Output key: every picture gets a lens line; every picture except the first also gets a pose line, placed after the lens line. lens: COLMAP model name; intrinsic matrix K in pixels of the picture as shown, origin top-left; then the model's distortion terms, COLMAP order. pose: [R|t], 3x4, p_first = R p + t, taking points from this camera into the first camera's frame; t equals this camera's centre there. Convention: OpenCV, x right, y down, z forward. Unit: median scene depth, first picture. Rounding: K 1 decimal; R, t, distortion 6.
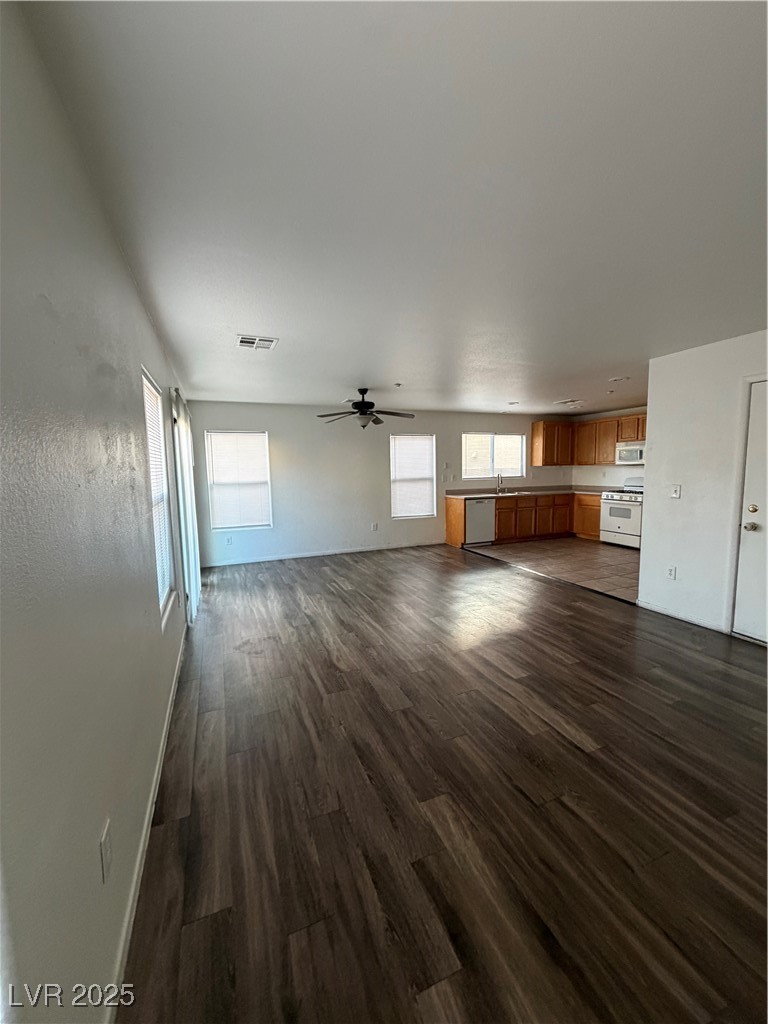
lens RADIAL K [[407.7, 0, 382.3], [0, 407.7, 510.8], [0, 0, 1]] dist [-0.002126, 0.000180]
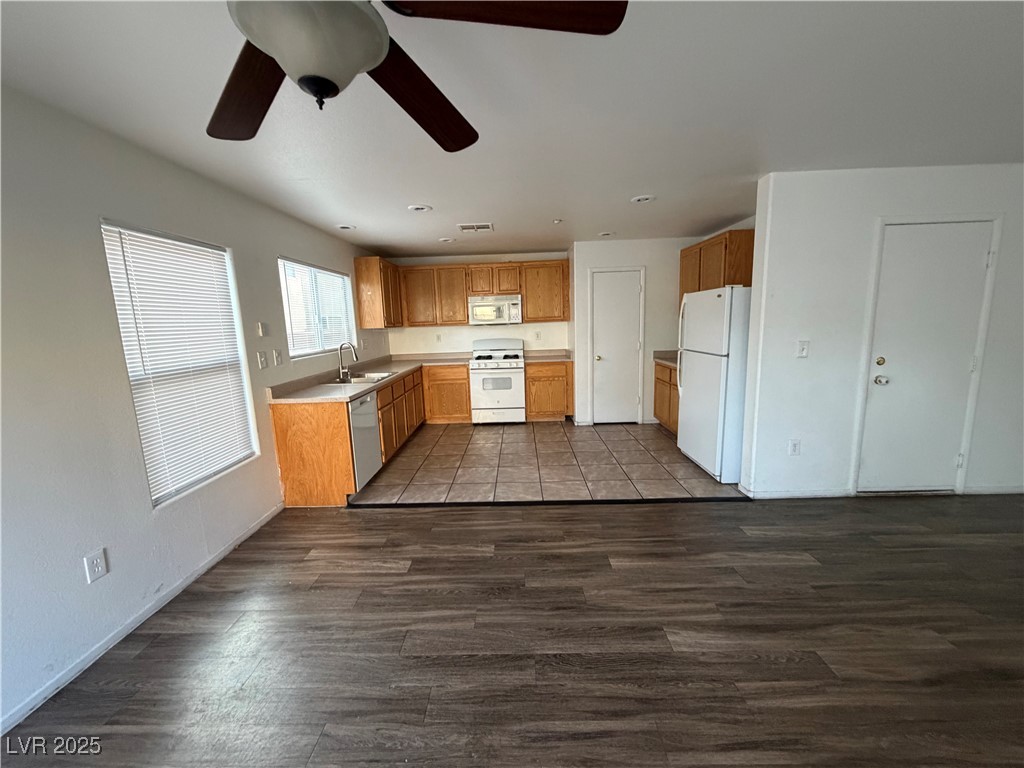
lens RADIAL K [[407.7, 0, 511.7], [0, 407.7, 379.0], [0, 0, 1]] dist [-0.002126, 0.000180]
pose [[0.390946, -0.127301, 0.911568, -0.131594], [0.122782, 0.988751, 0.085422, -0.066078], [-0.912187, 0.078528, 0.402179, 0.612361]]
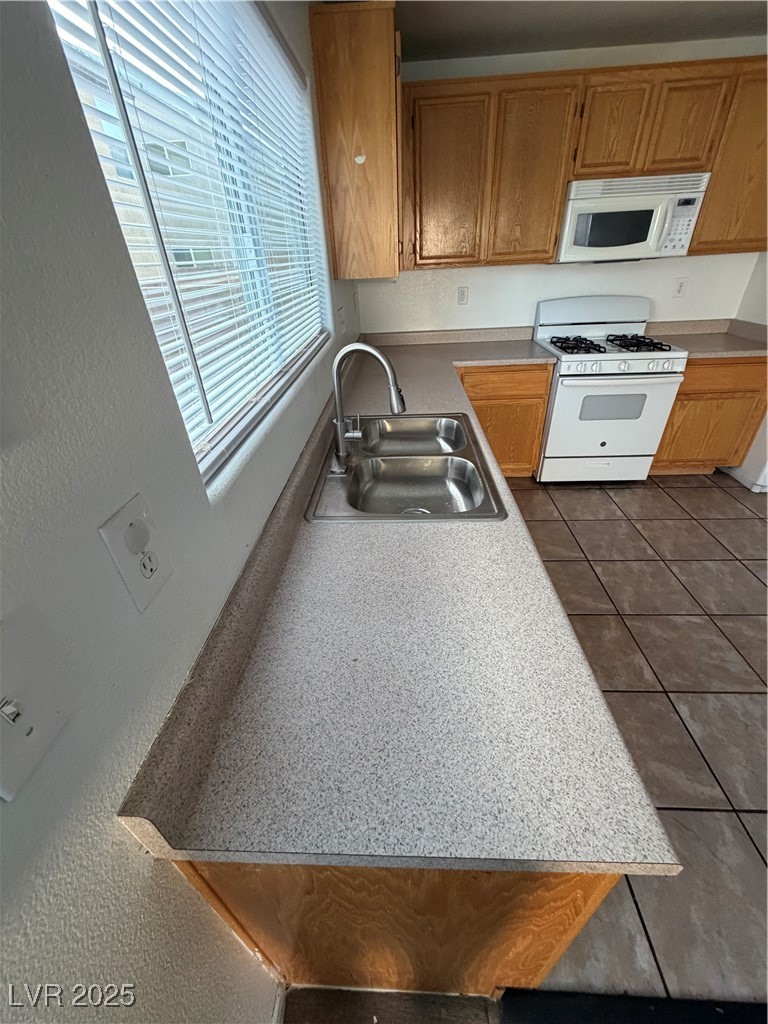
lens RADIAL K [[407.7, 0, 382.8], [0, 407.7, 508.2], [0, 0, 1]] dist [-0.002126, 0.000180]
pose [[0.419447, -0.486316, 0.766525, 0.149308], [0.133569, 0.868268, 0.477776, -0.116713], [-0.897899, -0.098018, 0.429150, 0.963340]]
